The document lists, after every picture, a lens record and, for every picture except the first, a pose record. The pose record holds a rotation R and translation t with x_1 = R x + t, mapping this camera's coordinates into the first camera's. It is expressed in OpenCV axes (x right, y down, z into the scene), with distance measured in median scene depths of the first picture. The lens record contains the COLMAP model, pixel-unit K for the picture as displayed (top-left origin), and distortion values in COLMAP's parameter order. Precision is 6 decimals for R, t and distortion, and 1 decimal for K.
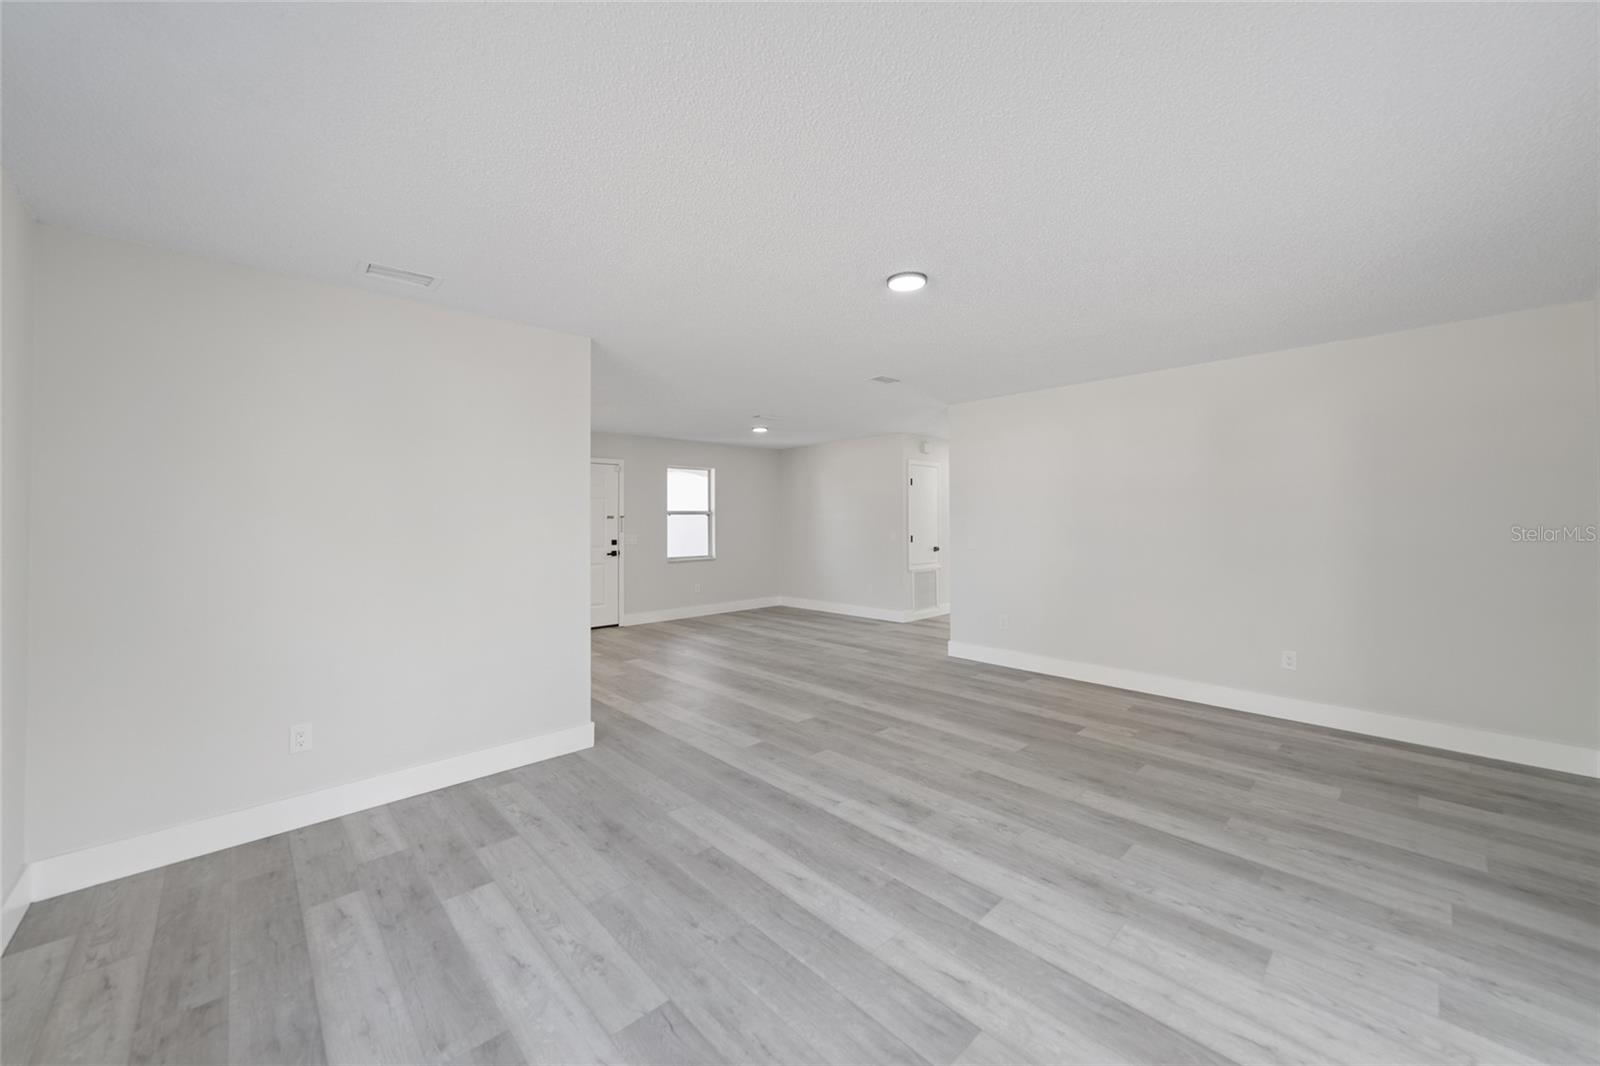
lens RADIAL K [[595.6, 0, 804.4], [0, 595.6, 530.8], [0, 0, 1]] dist [0.000769, -0.000405]
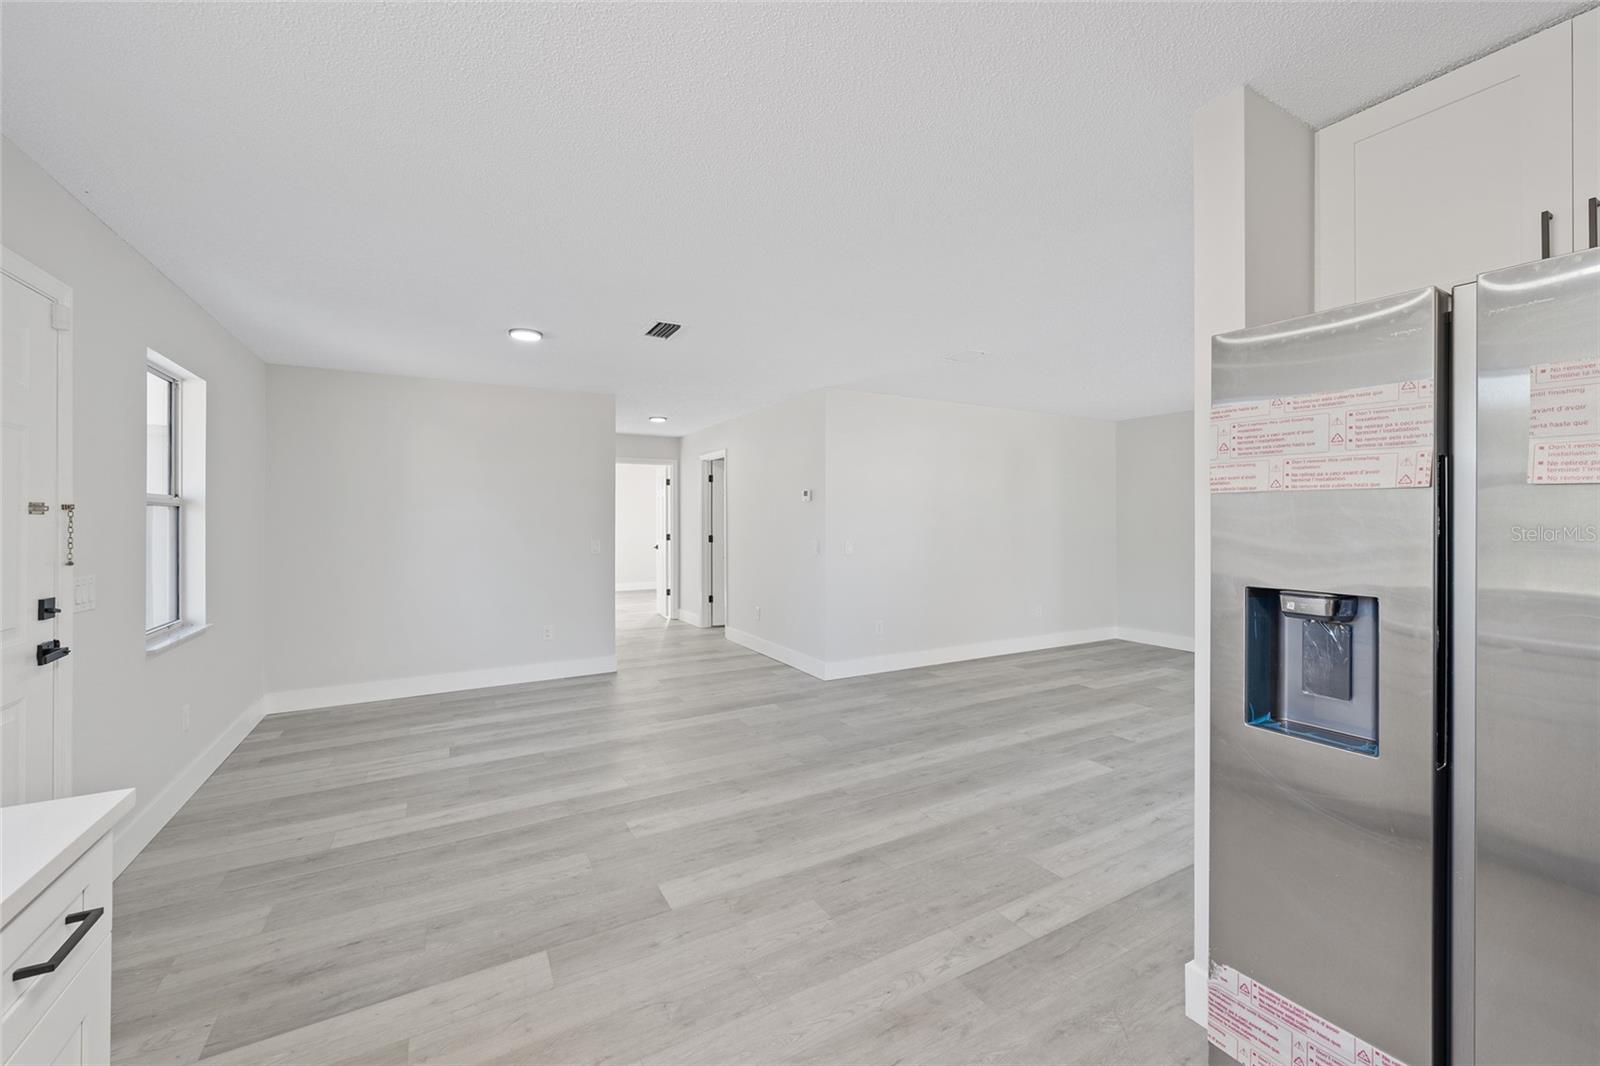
lens RADIAL K [[638.4, 0, 807.4], [0, 638.4, 511.8], [0, 0, 1]] dist [0.003692, -0.000225]
pose [[0.236381, 0.016472, 0.971521, -0.528111], [0.018689, 0.999594, -0.021495, -0.009367], [-0.971481, 0.023238, 0.235977, 0.657149]]
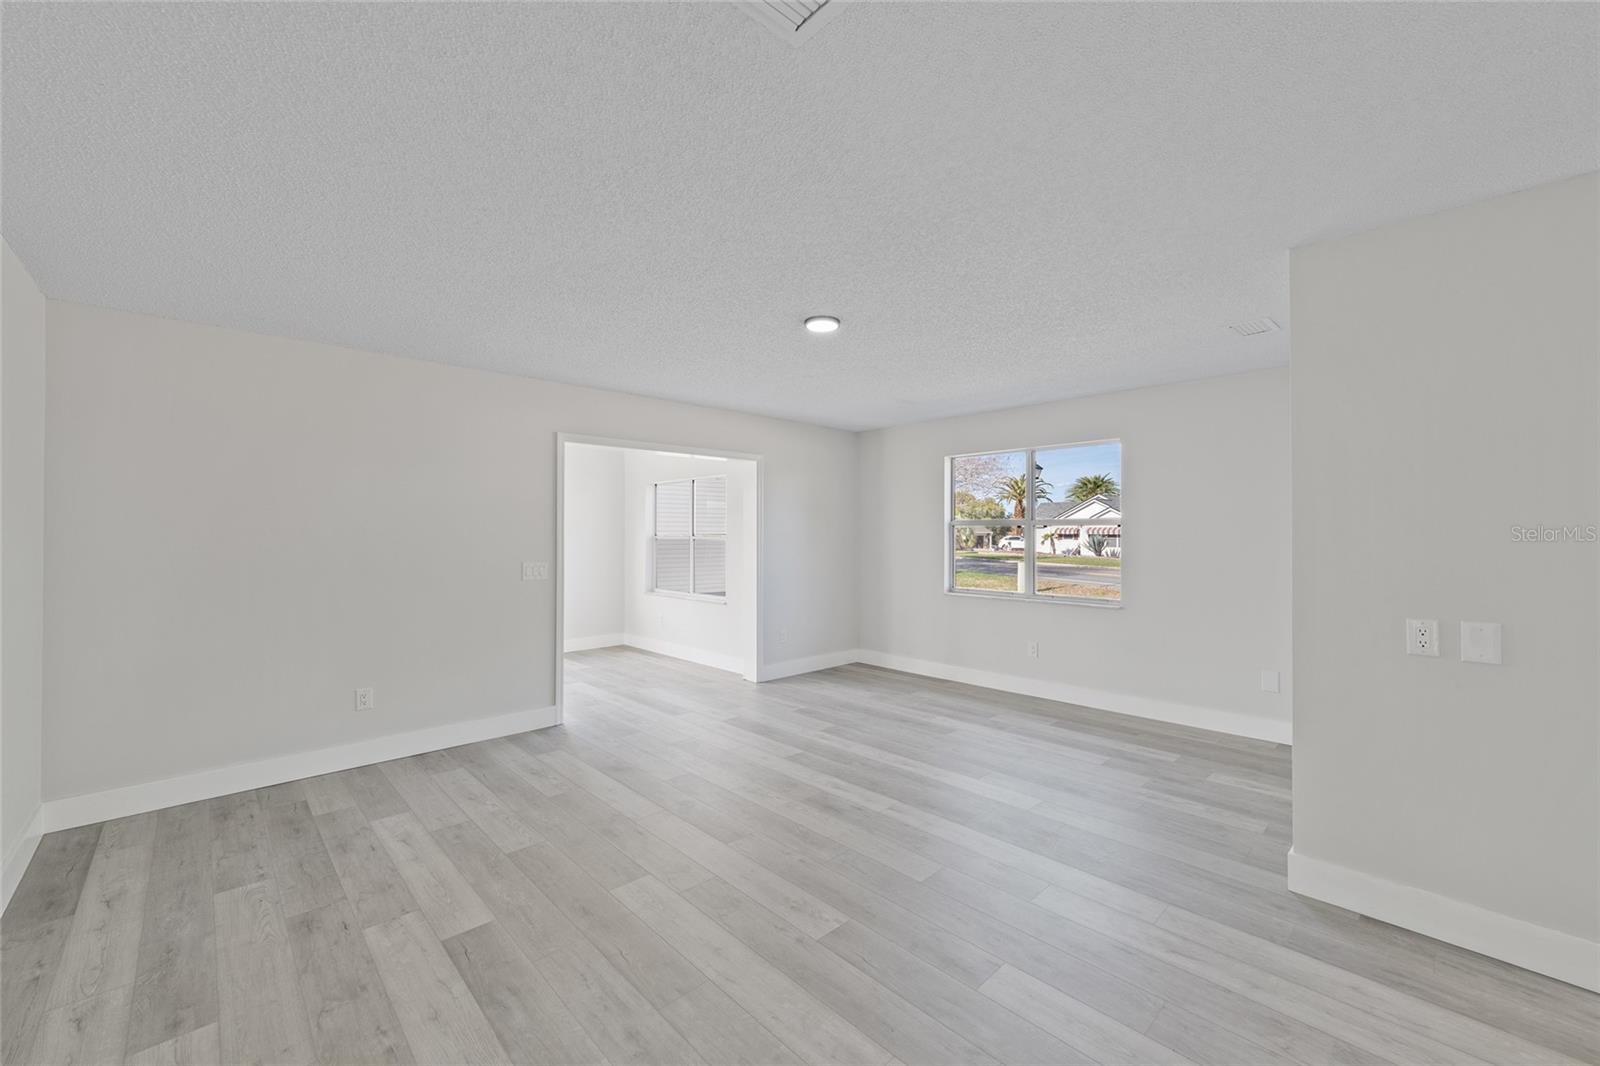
lens RADIAL K [[638.4, 0, 808.2], [0, 638.4, 533.5], [0, 0, 1]] dist [0.003692, -0.000225]
pose [[-0.999968, 0.007545, -0.002725, 0.079637], [0.007476, 0.999674, 0.024427, -0.020874], [0.002909, 0.024406, -0.999698, 0.829945]]
